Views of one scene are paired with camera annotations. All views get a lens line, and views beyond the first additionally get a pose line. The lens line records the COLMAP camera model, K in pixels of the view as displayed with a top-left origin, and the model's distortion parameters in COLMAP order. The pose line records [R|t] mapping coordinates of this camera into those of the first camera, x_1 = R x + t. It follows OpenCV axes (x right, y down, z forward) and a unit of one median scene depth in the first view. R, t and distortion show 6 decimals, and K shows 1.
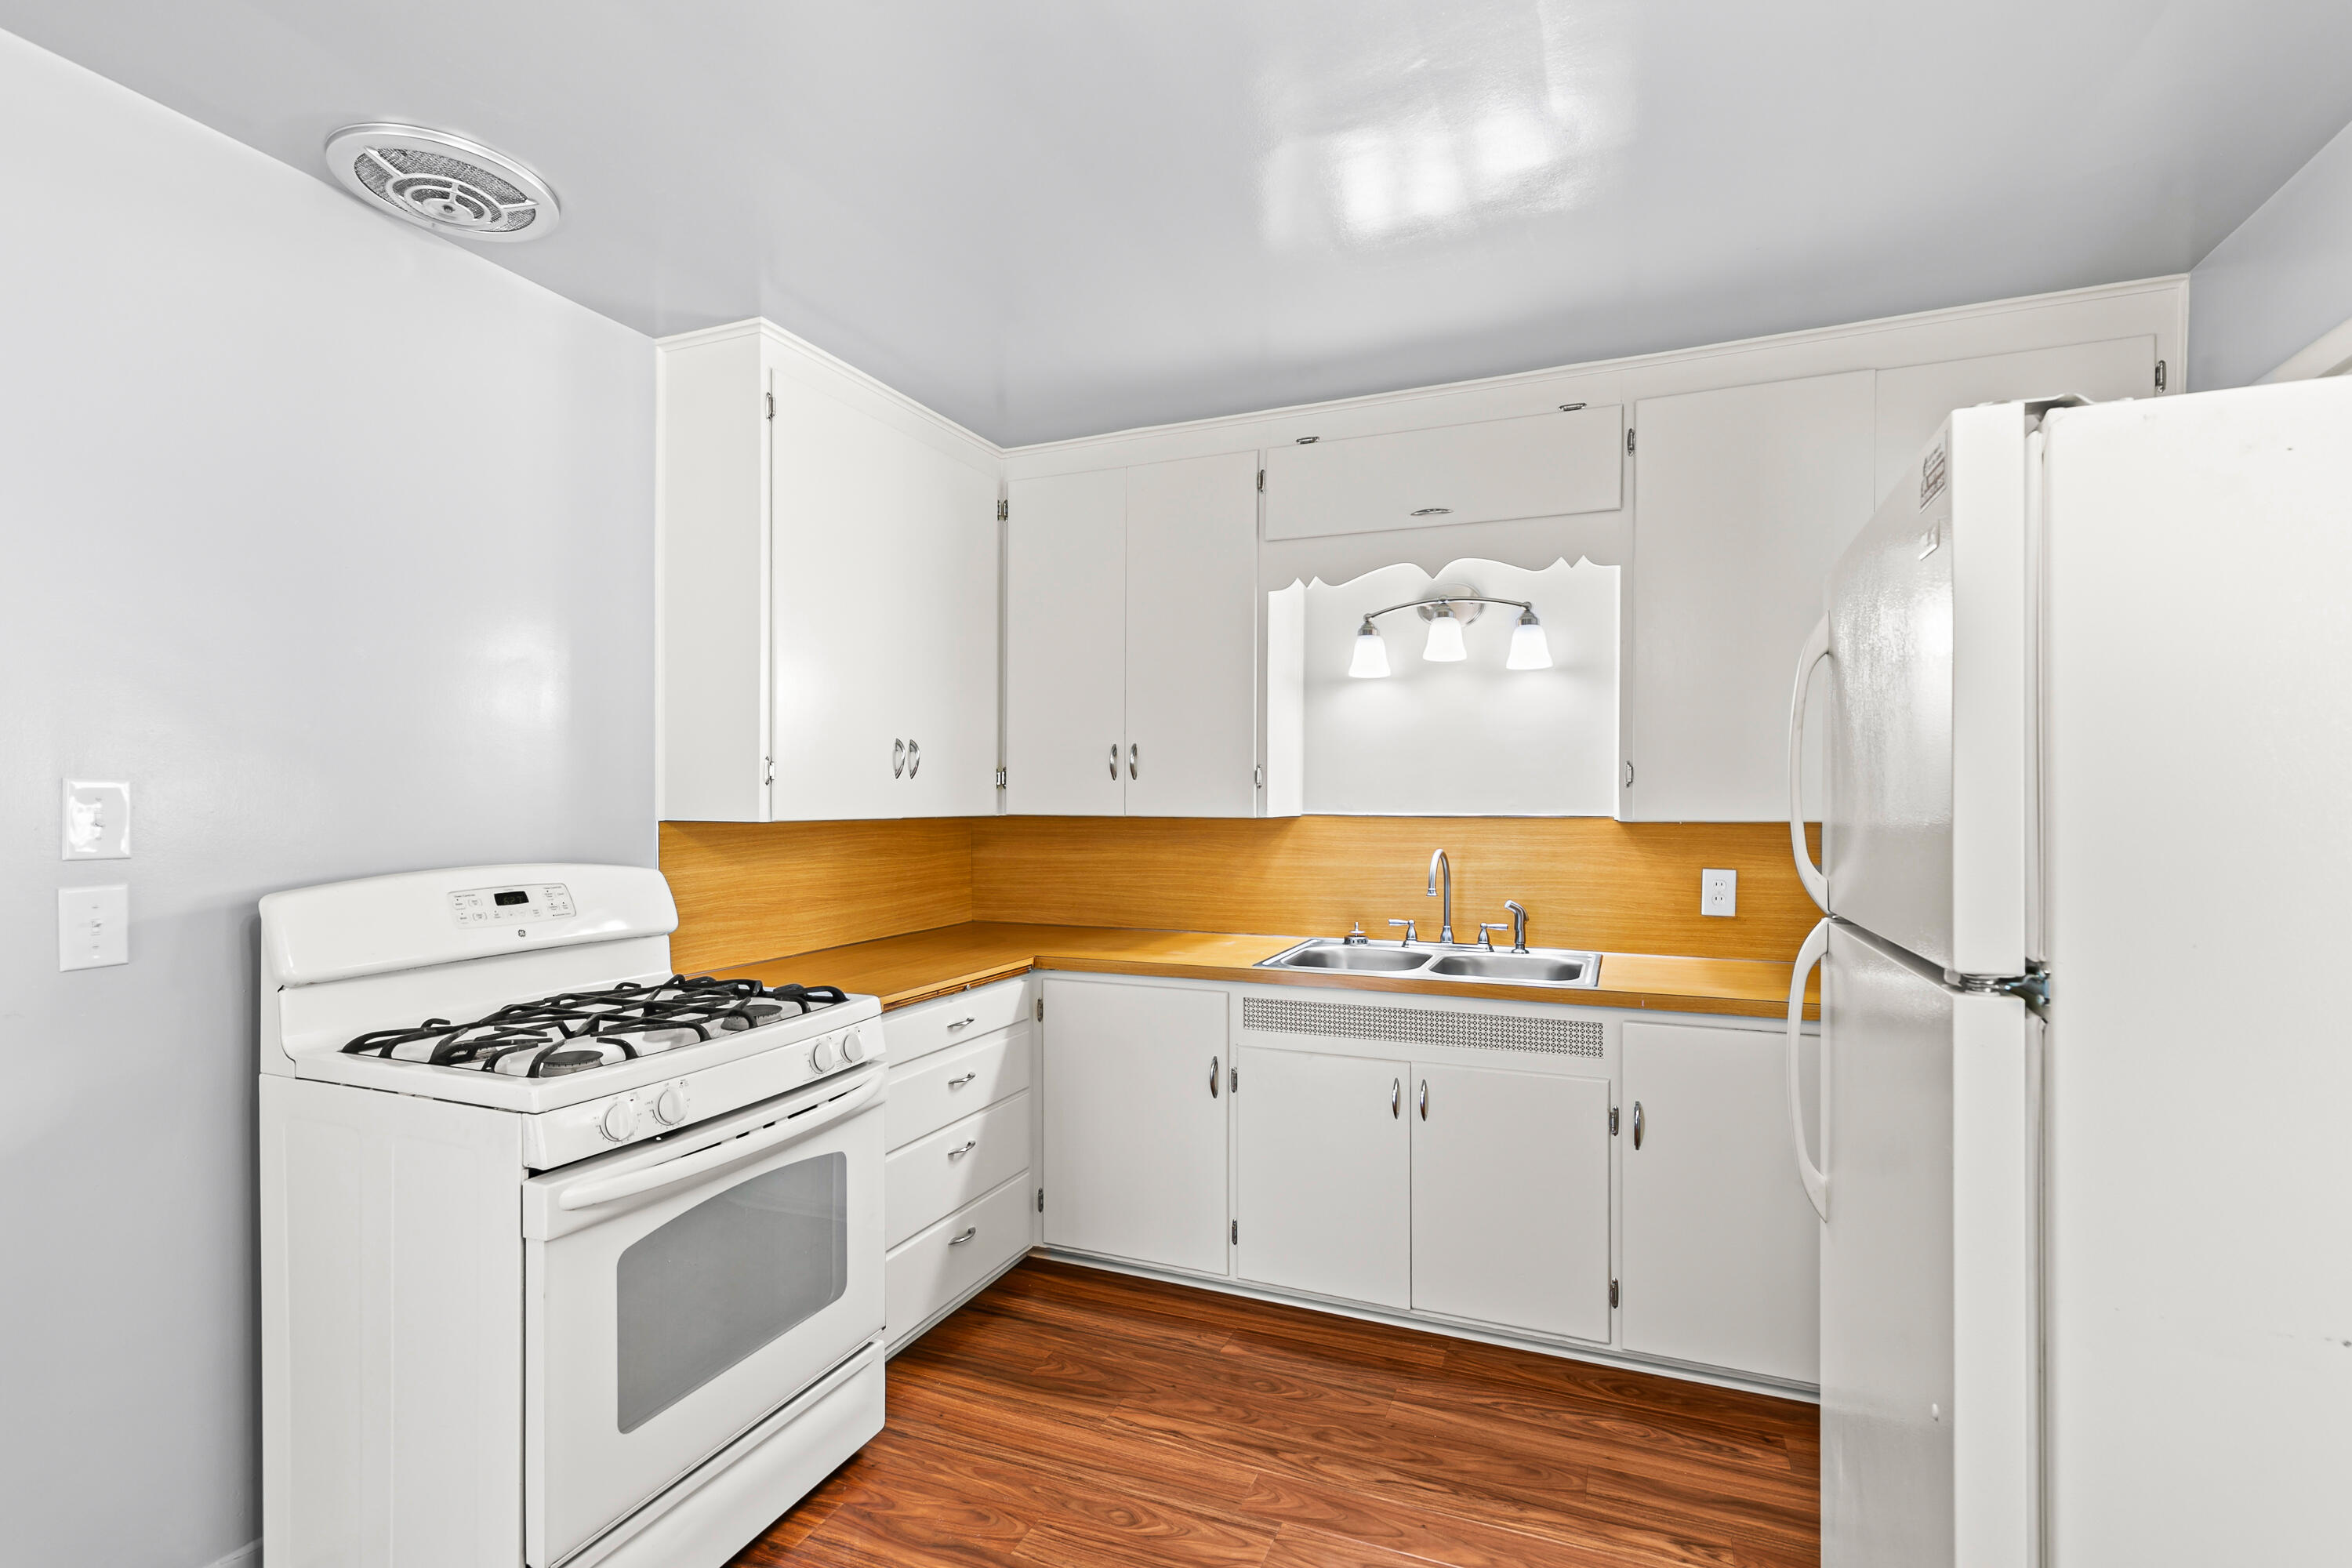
lens RADIAL K [[1075.7, 0, 1163.3], [0, 1075.7, 804.6], [0, 0, 1]] dist [0.011744, -0.002743]
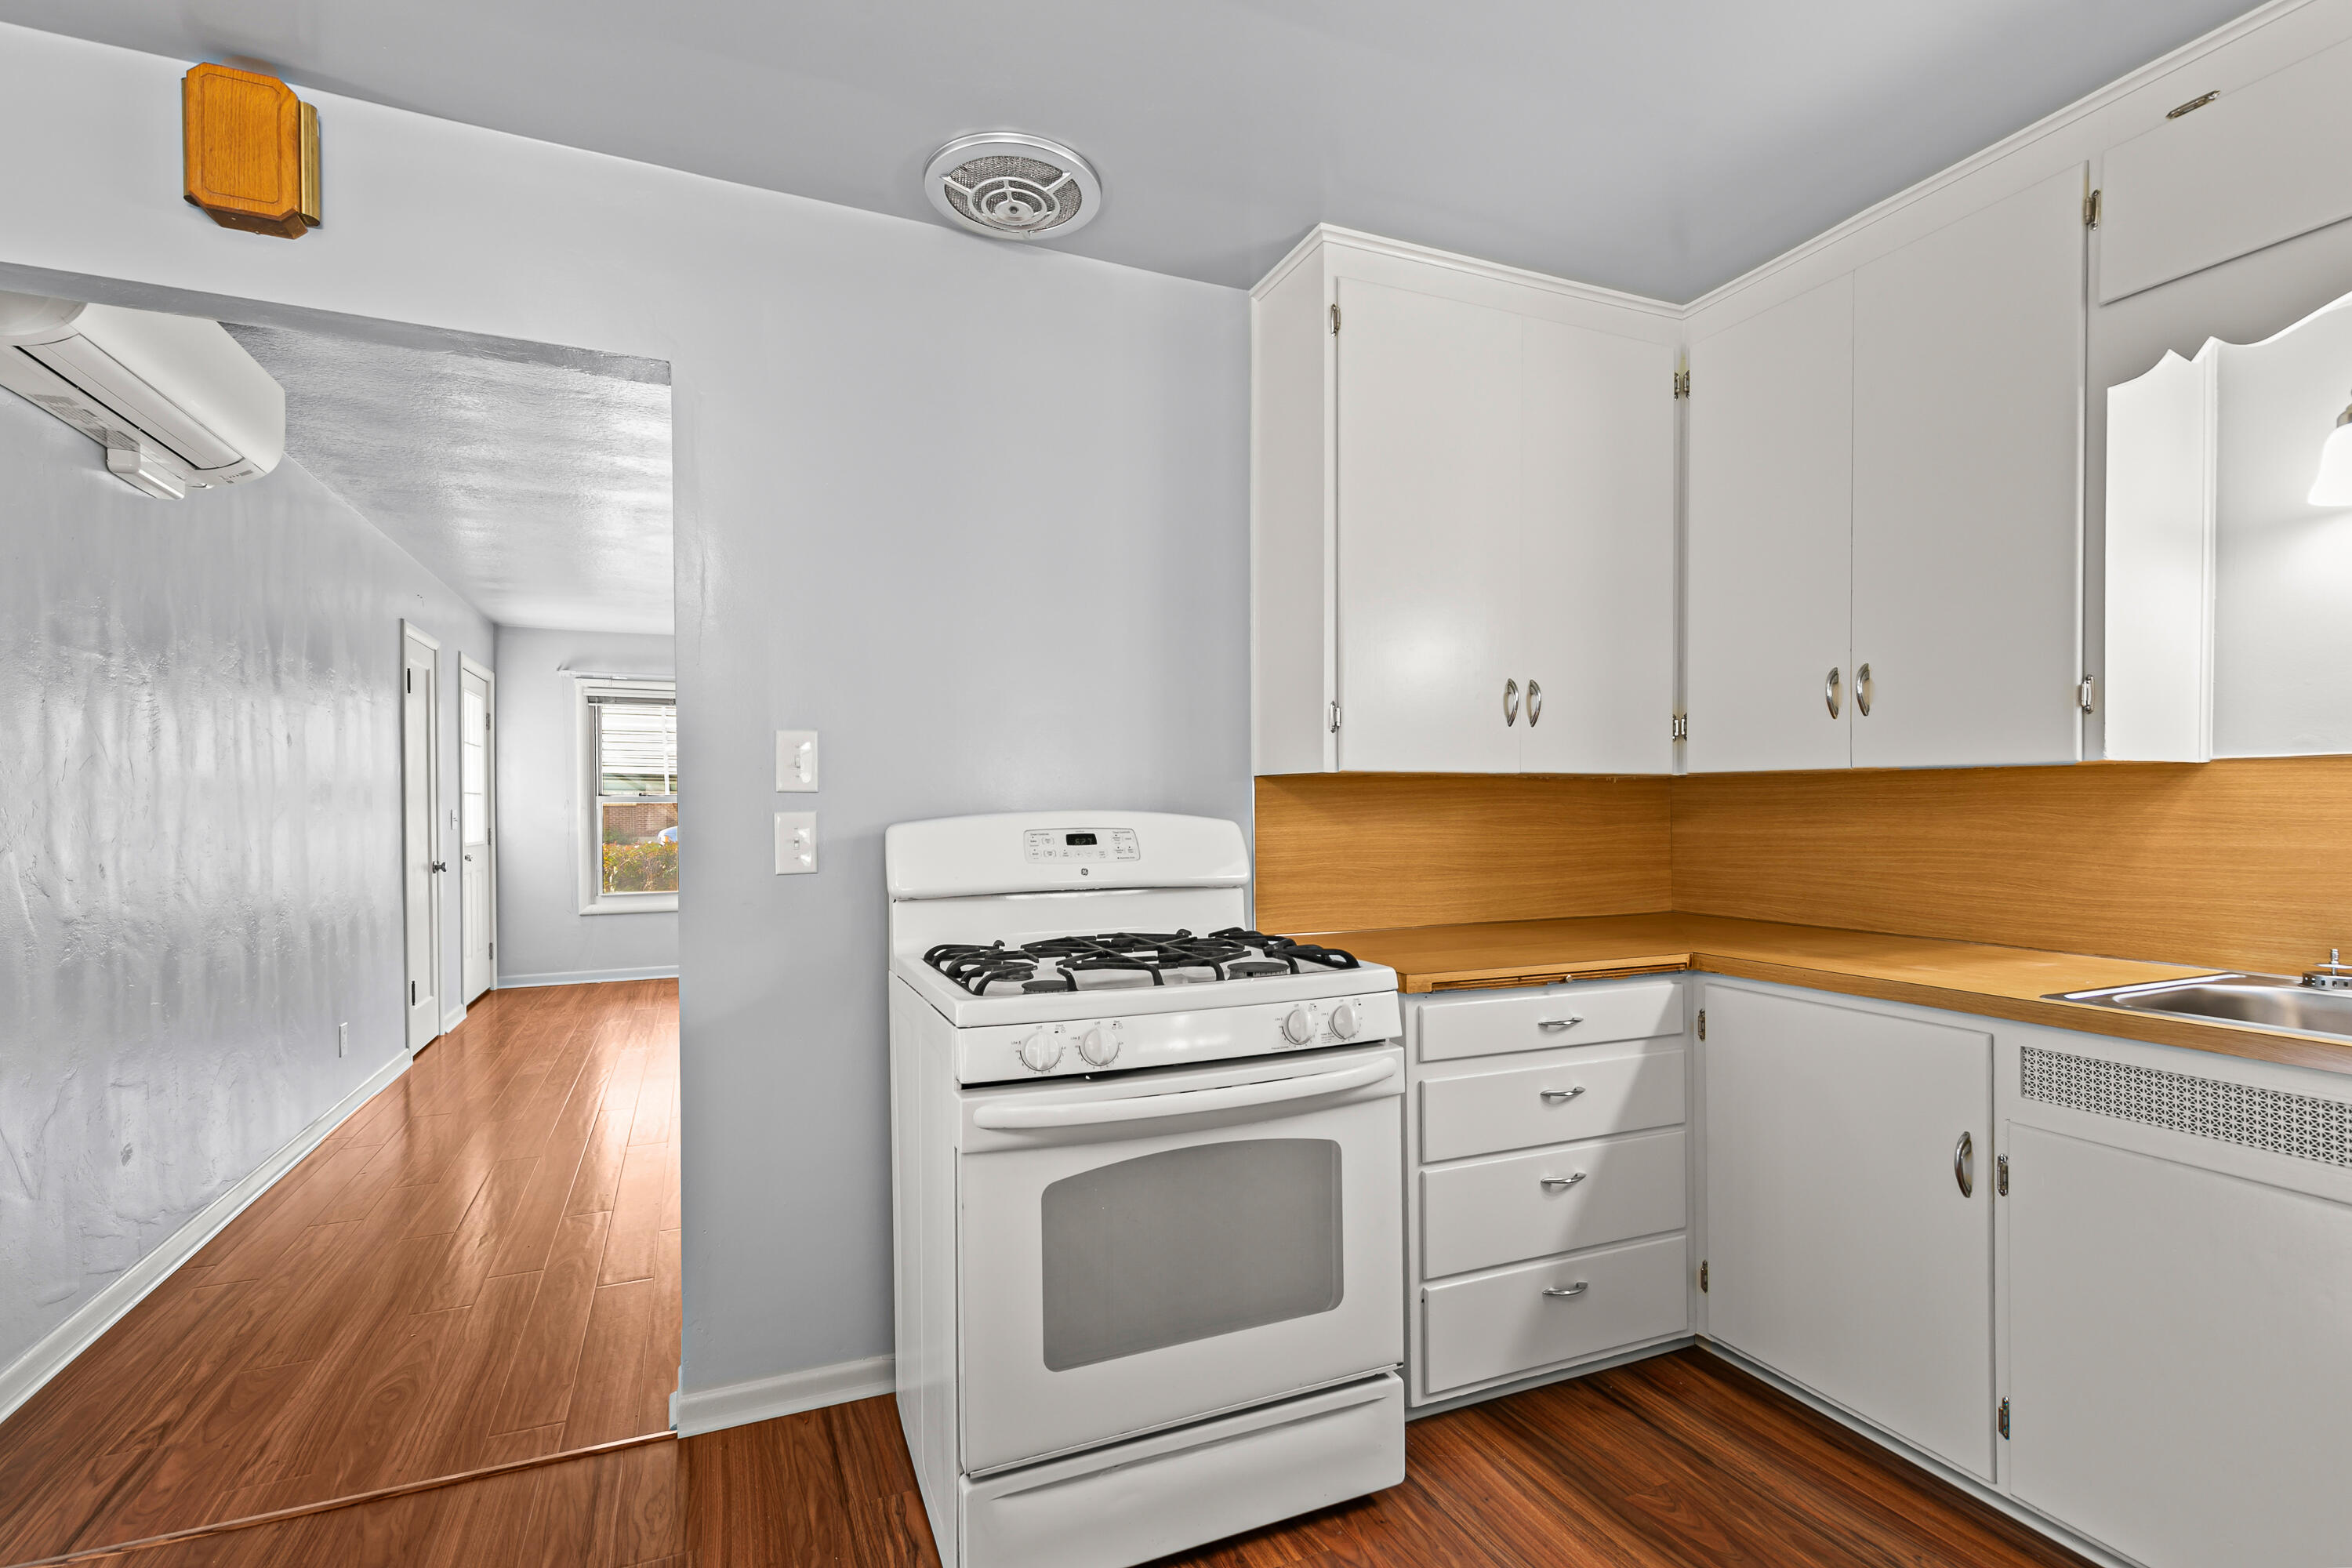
lens RADIAL K [[1075.7, 0, 1179.8], [0, 1075.7, 811.9], [0, 0, 1]] dist [0.011744, -0.002743]
pose [[0.727857, 0.000530, -0.685728, 0.152191], [0.001422, 0.999996, 0.002282, 0.042974], [0.685727, -0.002636, 0.727854, 0.217816]]
